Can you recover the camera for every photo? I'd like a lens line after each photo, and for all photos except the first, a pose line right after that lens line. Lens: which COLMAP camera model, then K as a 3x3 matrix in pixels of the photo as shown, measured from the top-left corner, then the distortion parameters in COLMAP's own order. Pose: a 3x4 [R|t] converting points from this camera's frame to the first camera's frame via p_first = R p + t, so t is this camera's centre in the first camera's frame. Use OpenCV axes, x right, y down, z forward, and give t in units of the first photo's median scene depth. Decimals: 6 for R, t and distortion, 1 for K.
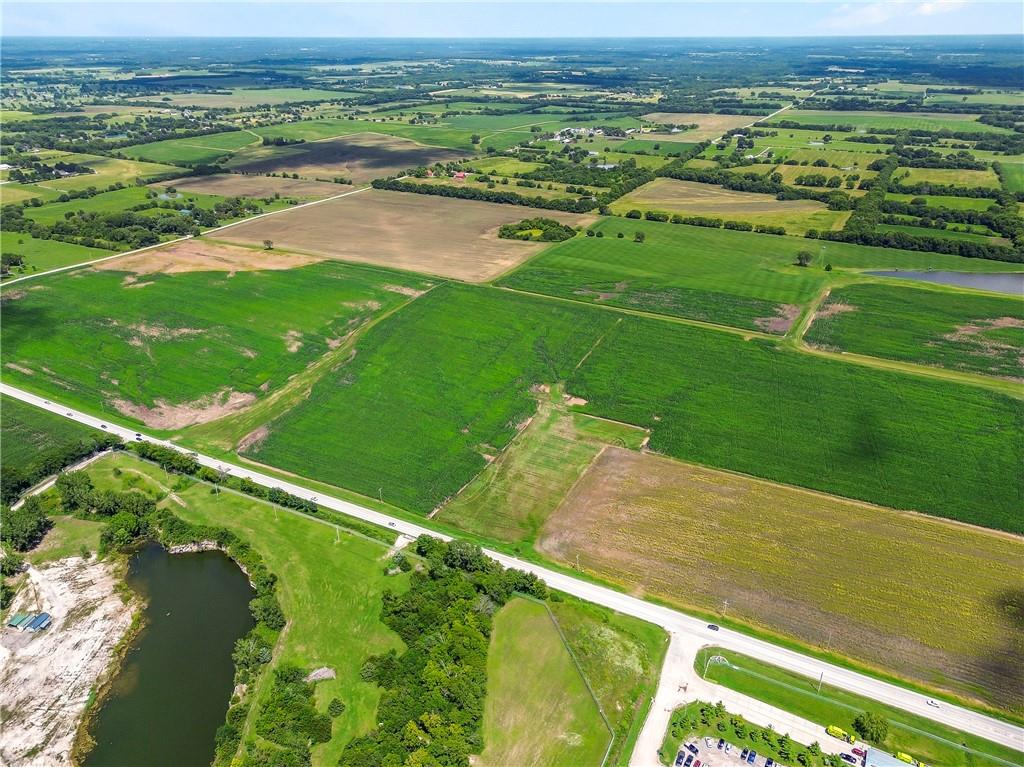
lens RADIAL K [[727.2, 0, 509.6], [0, 727.2, 384.8], [0, 0, 1]] dist [0.072103, -0.069631]
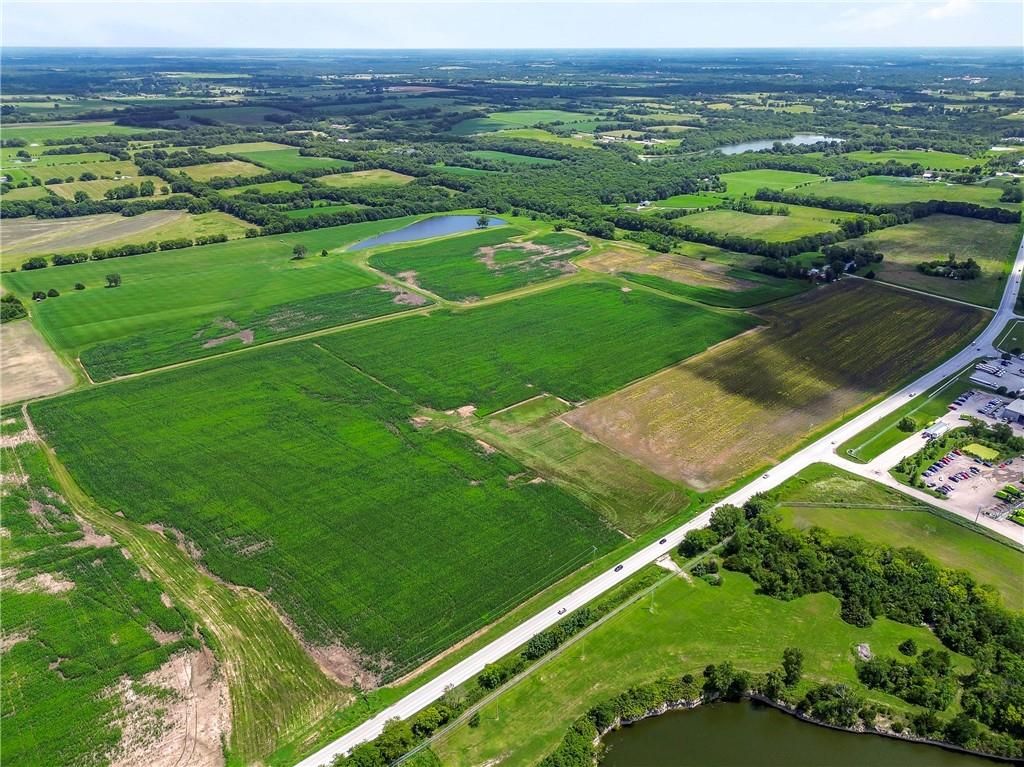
lens RADIAL K [[727.2, 0, 509.6], [0, 727.2, 384.8], [0, 0, 1]] dist [0.072103, -0.069631]
pose [[0.375745, -0.388923, 0.841163, -0.470512], [0.400960, 0.886546, 0.230799, -0.142145], [-0.835492, 0.250551, 0.489057, 0.346081]]
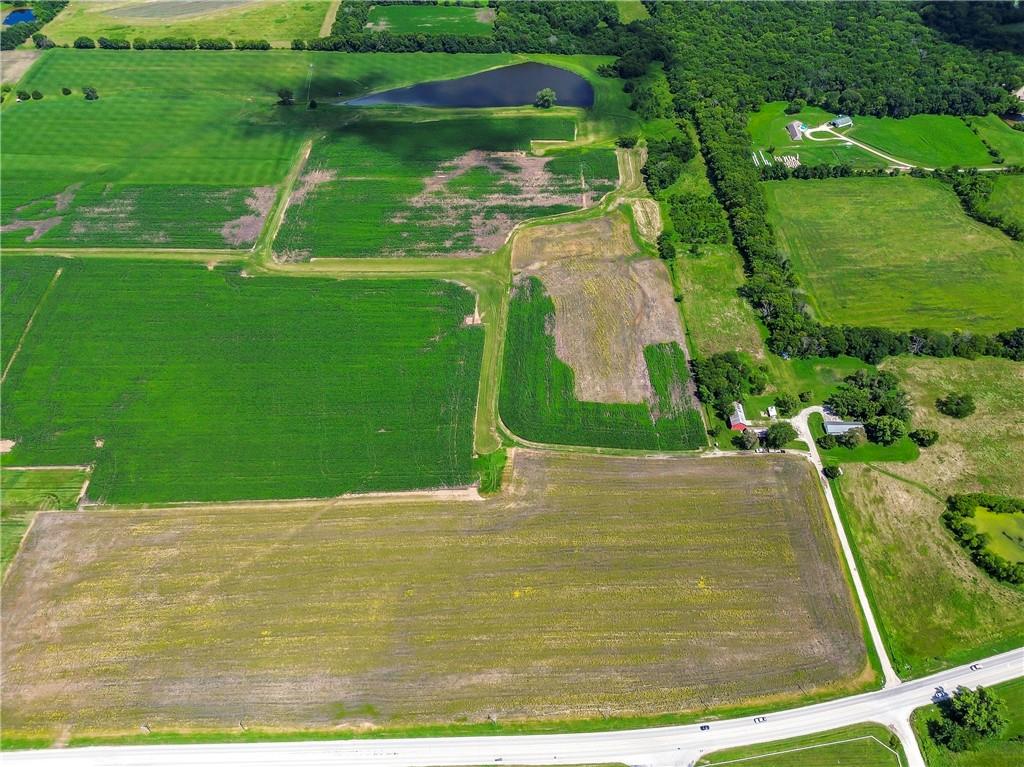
lens RADIAL K [[727.2, 0, 509.6], [0, 727.2, 384.8], [0, 0, 1]] dist [0.072103, -0.069631]
pose [[0.876526, -0.355617, 0.324404, 0.254033], [0.208934, 0.888223, 0.409153, -0.191194], [-0.433645, -0.290855, 0.852851, 0.024693]]
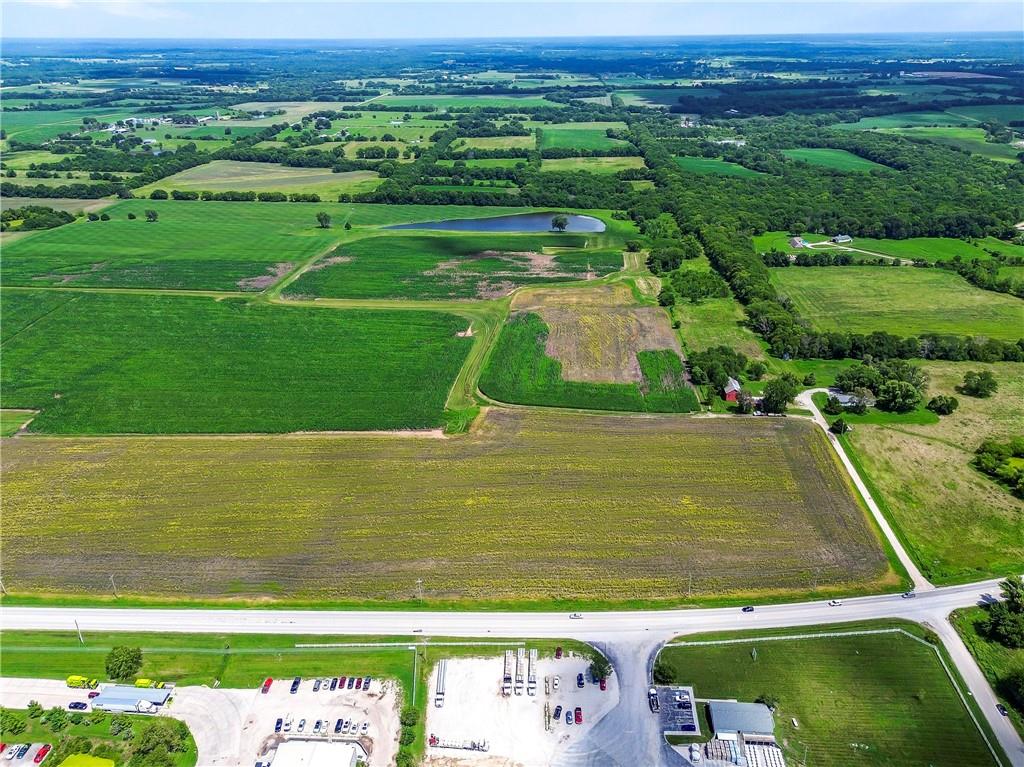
lens RADIAL K [[748.2, 0, 521.0], [0, 748.2, 380.6], [0, 0, 1]] dist [0.072899, -0.071831]
pose [[0.904797, -0.182340, 0.384830, 0.239482], [0.189086, 0.981745, 0.020599, 0.075978], [-0.381560, 0.054128, 0.922758, -0.018133]]
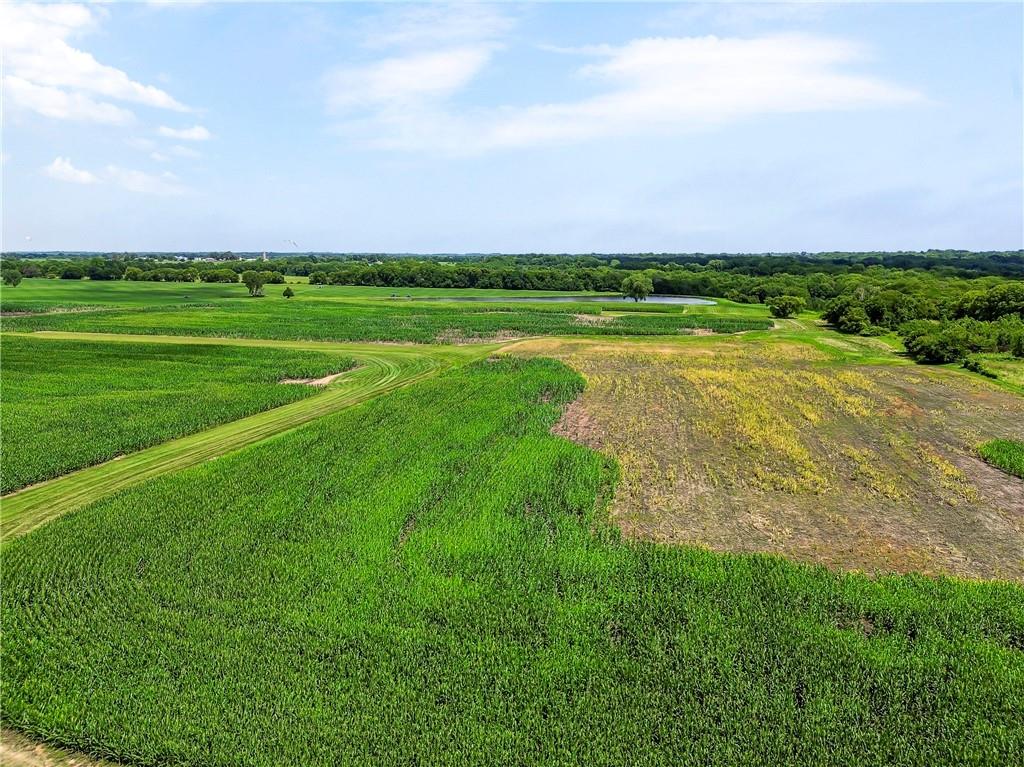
lens RADIAL K [[727.2, 0, 509.6], [0, 727.2, 384.8], [0, 0, 1]] dist [0.072103, -0.069631]
pose [[0.952873, -0.052790, 0.298740, 0.468343], [0.130172, 0.960631, -0.245447, 0.096841], [-0.274022, 0.272767, 0.922231, 0.449911]]
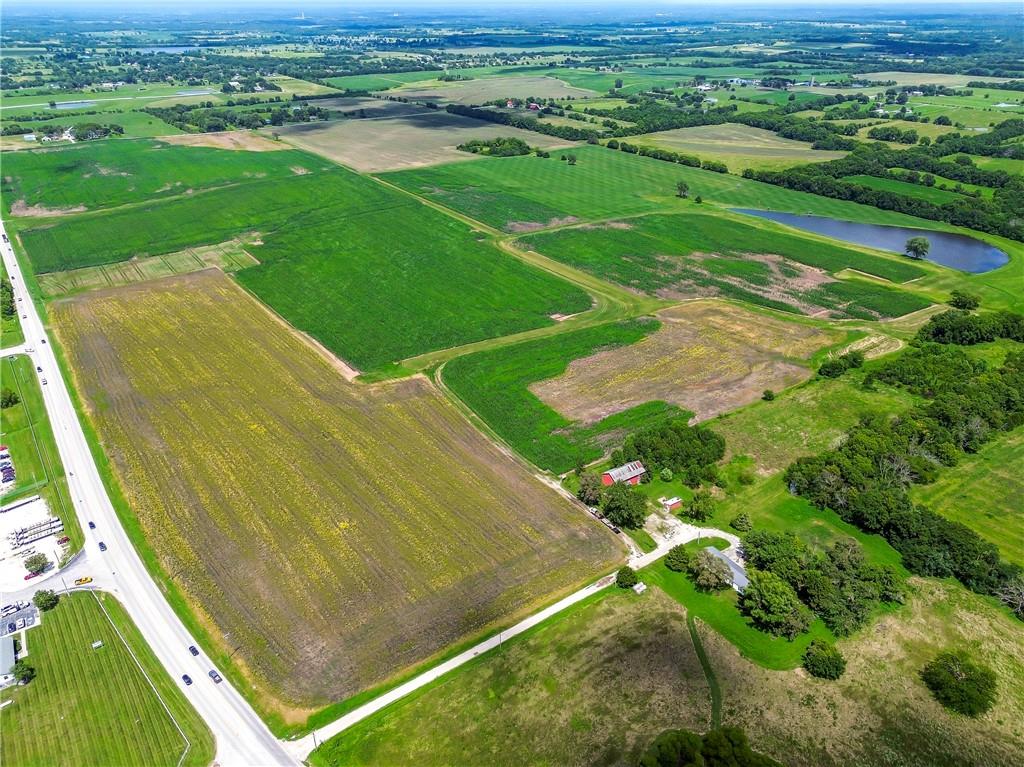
lens RADIAL K [[721.1, 0, 512.0], [0, 721.1, 383.5], [0, 0, 1]] dist [0.065147, -0.053005]
pose [[0.893352, 0.209077, -0.397754, 0.713046], [-0.194795, 0.977856, 0.076496, 0.054002], [0.404940, 0.009143, 0.914297, 0.046653]]
